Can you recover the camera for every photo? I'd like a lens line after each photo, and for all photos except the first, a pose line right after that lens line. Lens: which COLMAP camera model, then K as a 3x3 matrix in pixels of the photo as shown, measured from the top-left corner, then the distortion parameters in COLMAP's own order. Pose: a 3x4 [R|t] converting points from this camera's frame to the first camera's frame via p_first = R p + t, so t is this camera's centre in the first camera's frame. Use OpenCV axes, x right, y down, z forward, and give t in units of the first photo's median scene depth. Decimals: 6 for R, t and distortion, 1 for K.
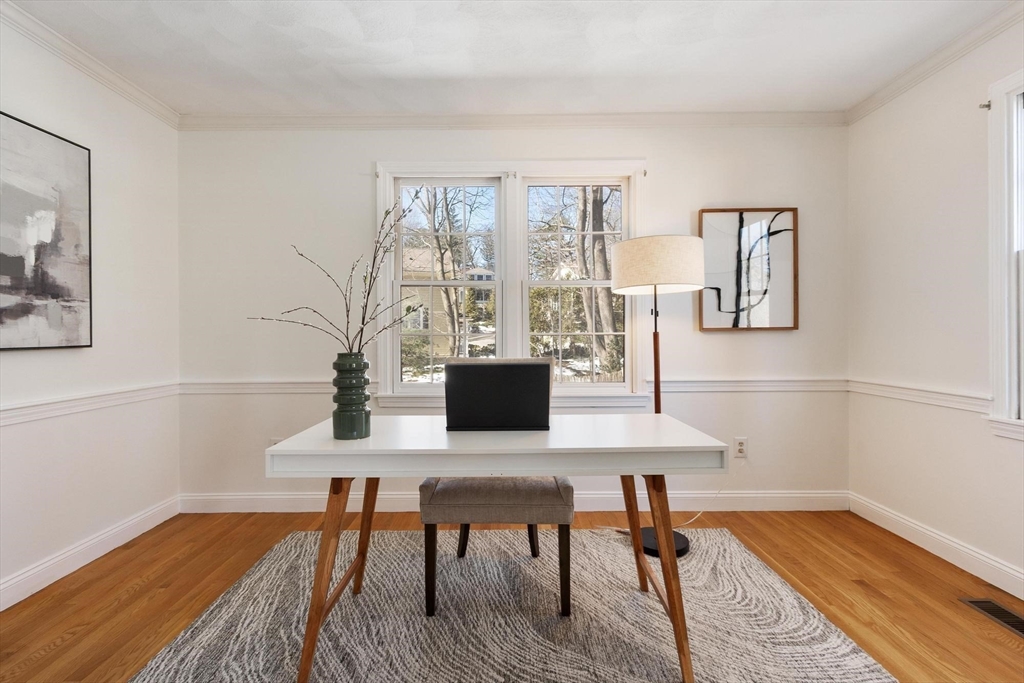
lens RADIAL K [[457.2, 0, 508.0], [0, 457.2, 324.6], [0, 0, 1]] dist [-0.000446, 0.000223]
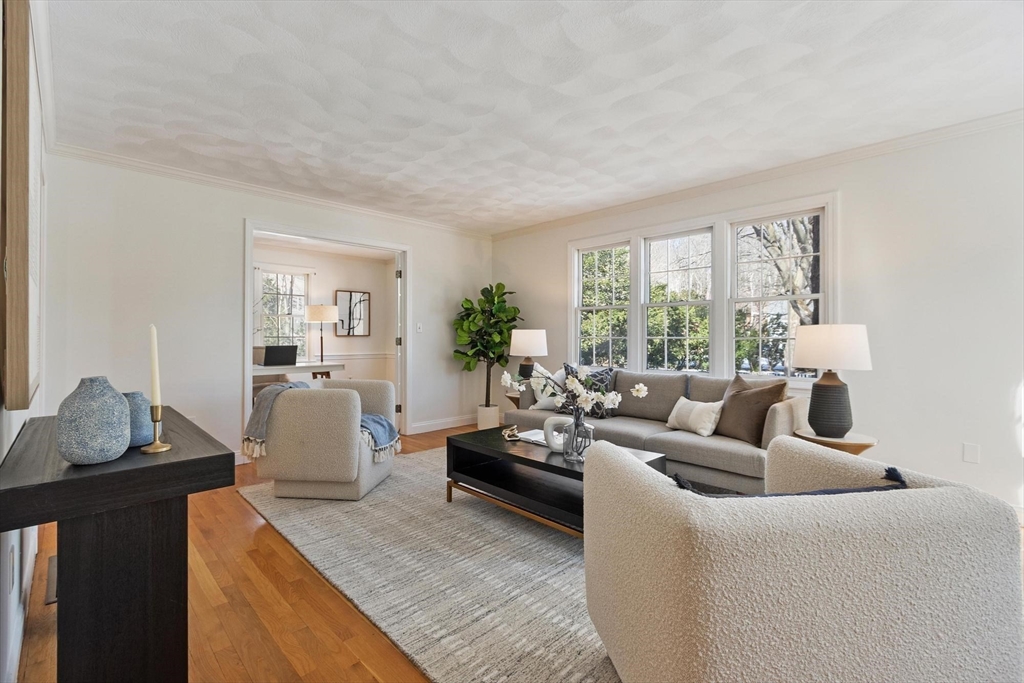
lens RADIAL K [[457.2, 0, 508.0], [0, 457.2, 324.6], [0, 0, 1]] dist [-0.000446, 0.000223]
pose [[0.722404, 0.016054, 0.691285, -0.693298], [-0.005599, 0.999833, -0.017369, -0.013847], [-0.691449, 0.008677, 0.722374, -1.612860]]
